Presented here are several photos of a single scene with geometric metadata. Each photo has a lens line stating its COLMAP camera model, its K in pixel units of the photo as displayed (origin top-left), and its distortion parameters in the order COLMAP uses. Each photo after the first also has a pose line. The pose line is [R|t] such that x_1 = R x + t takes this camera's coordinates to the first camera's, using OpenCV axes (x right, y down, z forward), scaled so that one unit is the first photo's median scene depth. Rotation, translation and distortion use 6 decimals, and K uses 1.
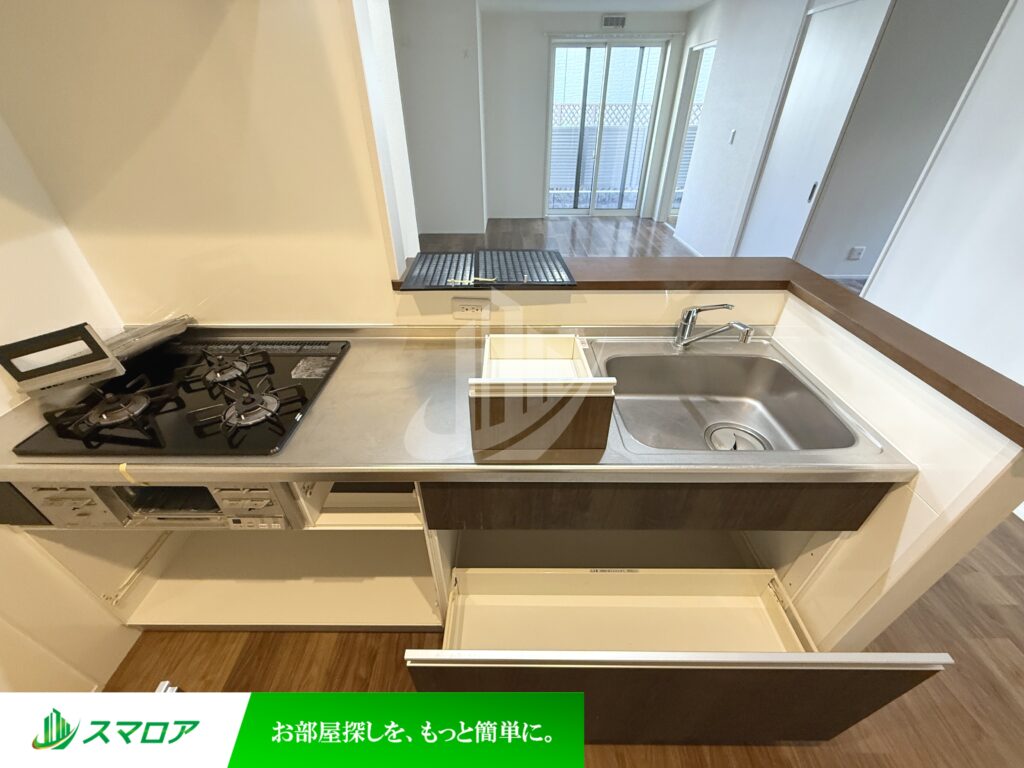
lens RADIAL K [[408.7, 0, 510.4], [0, 408.7, 383.5], [0, 0, 1]] dist [-0.002230, 0.000682]
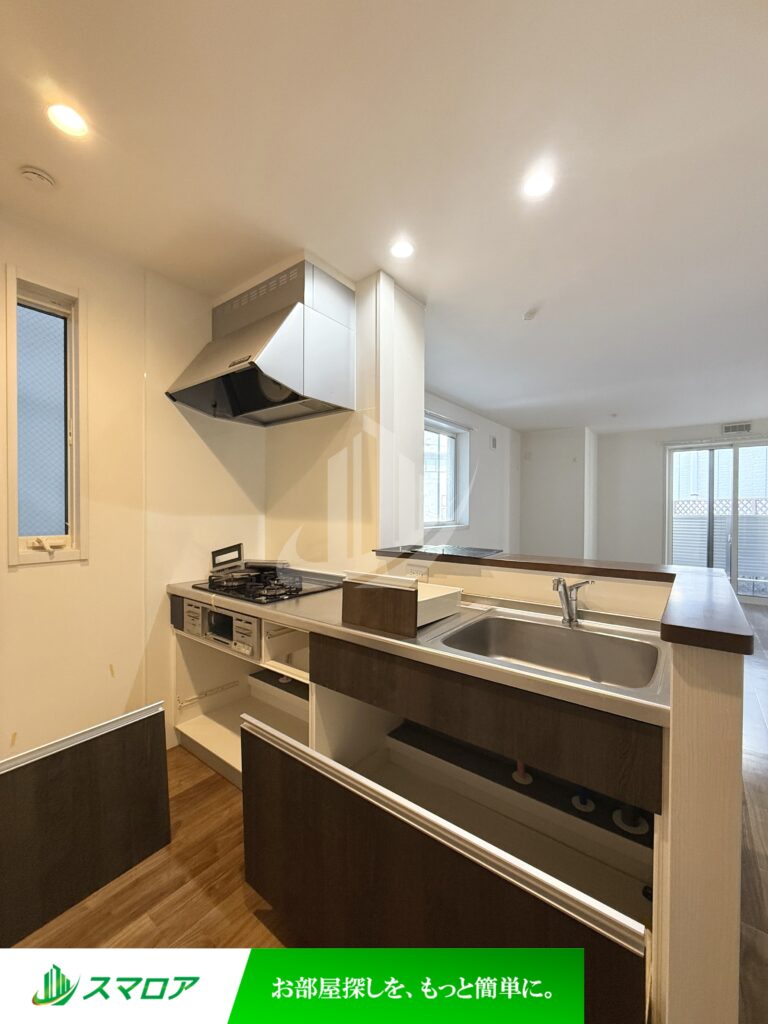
lens RADIAL K [[408.7, 0, 383.6], [0, 408.7, 513.8], [0, 0, 1]] dist [-0.002230, 0.000682]
pose [[0.792423, 0.010882, -0.609875, 0.171315], [-0.349012, 0.828089, -0.438703, 0.078661], [0.500257, 0.560492, 0.659994, -0.031589]]
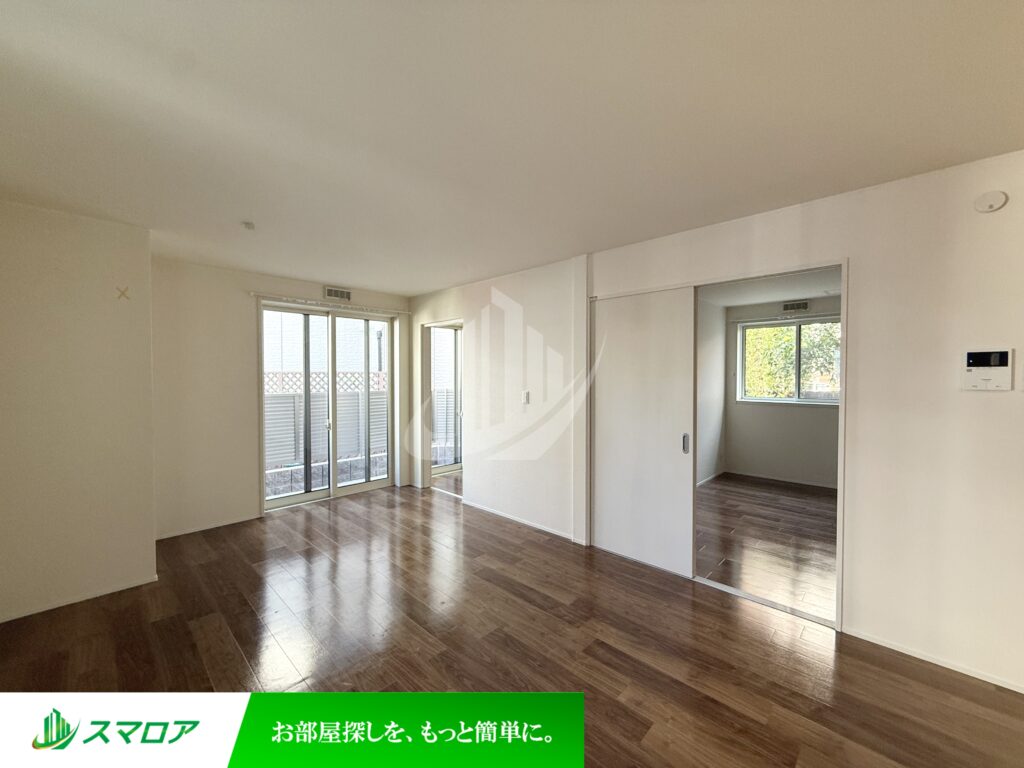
lens RADIAL K [[408.7, 0, 510.5], [0, 408.7, 382.4], [0, 0, 1]] dist [-0.002230, 0.000682]
pose [[0.694552, -0.009110, 0.719385, -0.128520], [0.404525, 0.831829, -0.380027, -0.221942], [-0.594943, 0.554958, 0.581434, 0.348141]]
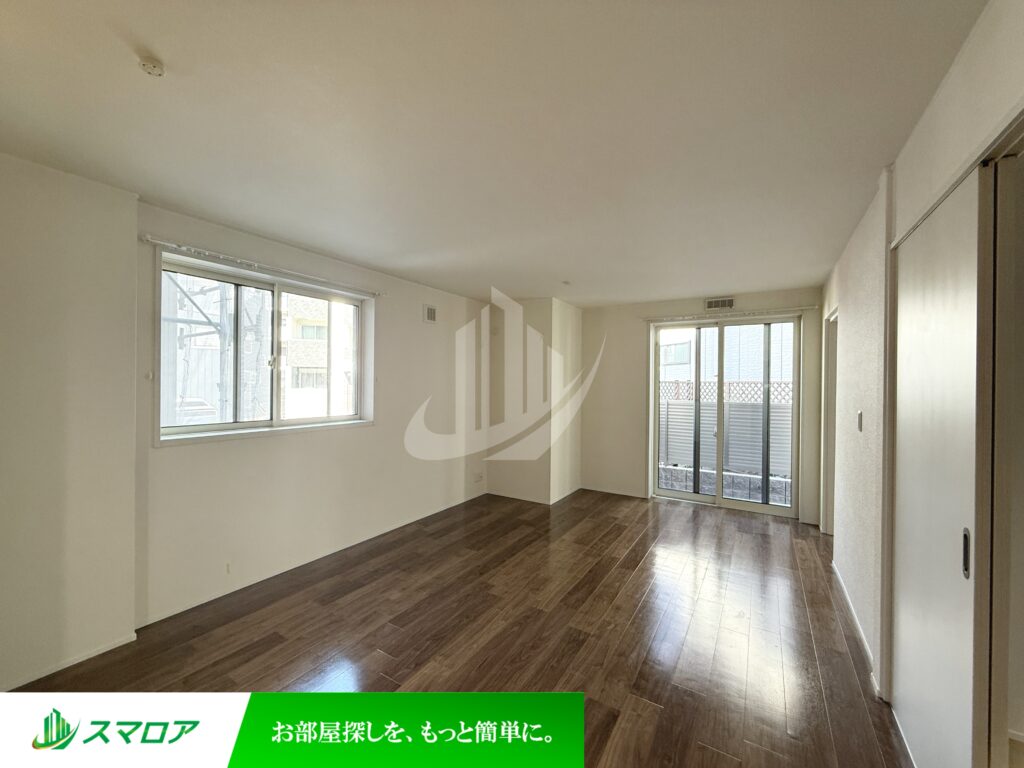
lens RADIAL K [[408.7, 0, 507.1], [0, 408.7, 380.3], [0, 0, 1]] dist [-0.002230, 0.000682]
pose [[0.845528, 0.009789, -0.533841, 0.330599], [-0.312637, 0.819585, -0.480144, -0.159195], [0.432828, 0.572873, 0.696043, 0.253776]]
